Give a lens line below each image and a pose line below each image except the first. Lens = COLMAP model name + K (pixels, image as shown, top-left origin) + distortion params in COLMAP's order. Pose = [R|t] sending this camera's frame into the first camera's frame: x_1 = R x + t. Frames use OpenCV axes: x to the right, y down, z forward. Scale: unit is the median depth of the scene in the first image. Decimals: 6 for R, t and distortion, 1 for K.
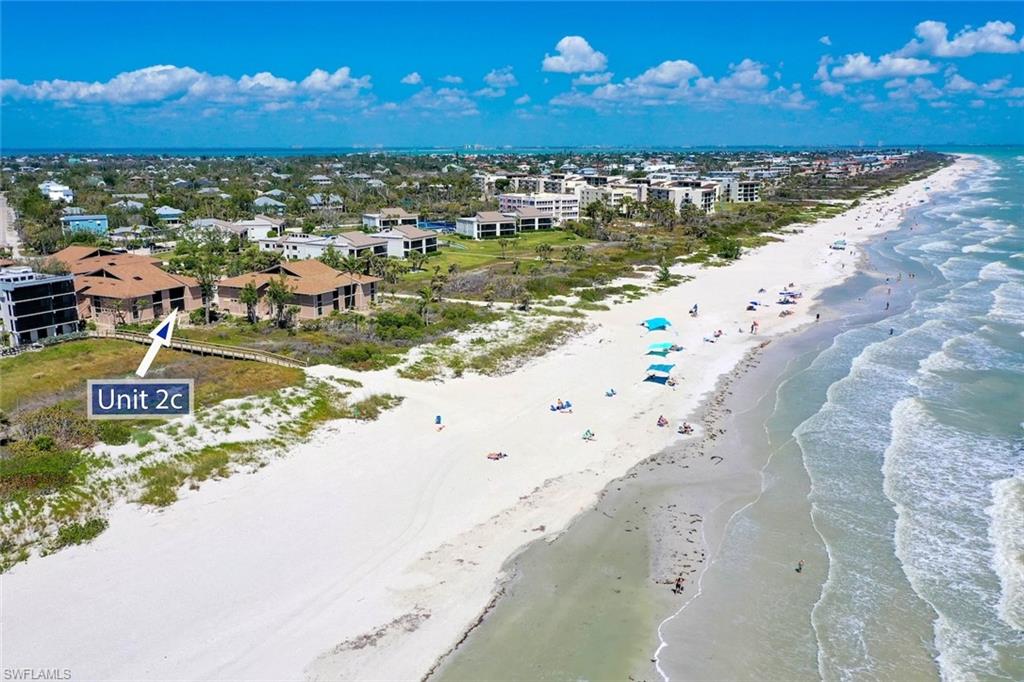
lens RADIAL K [[848.7, 0, 516.2], [0, 848.7, 343.0], [0, 0, 1]] dist [-0.003148, 0.009634]
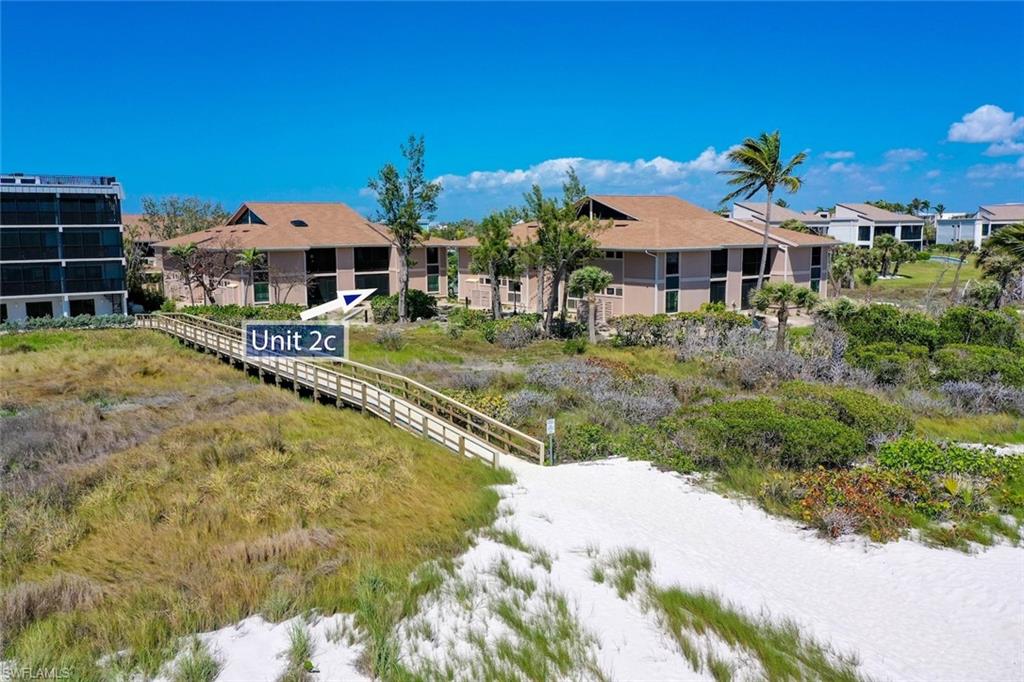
lens RADIAL K [[848.7, 0, 516.2], [0, 848.7, 343.0], [0, 0, 1]] dist [-0.003148, 0.009634]
pose [[0.898549, 0.051962, -0.435787, -0.131708], [-0.090890, 0.993471, -0.068948, 0.011215], [0.429359, 0.101562, 0.897405, 0.646155]]
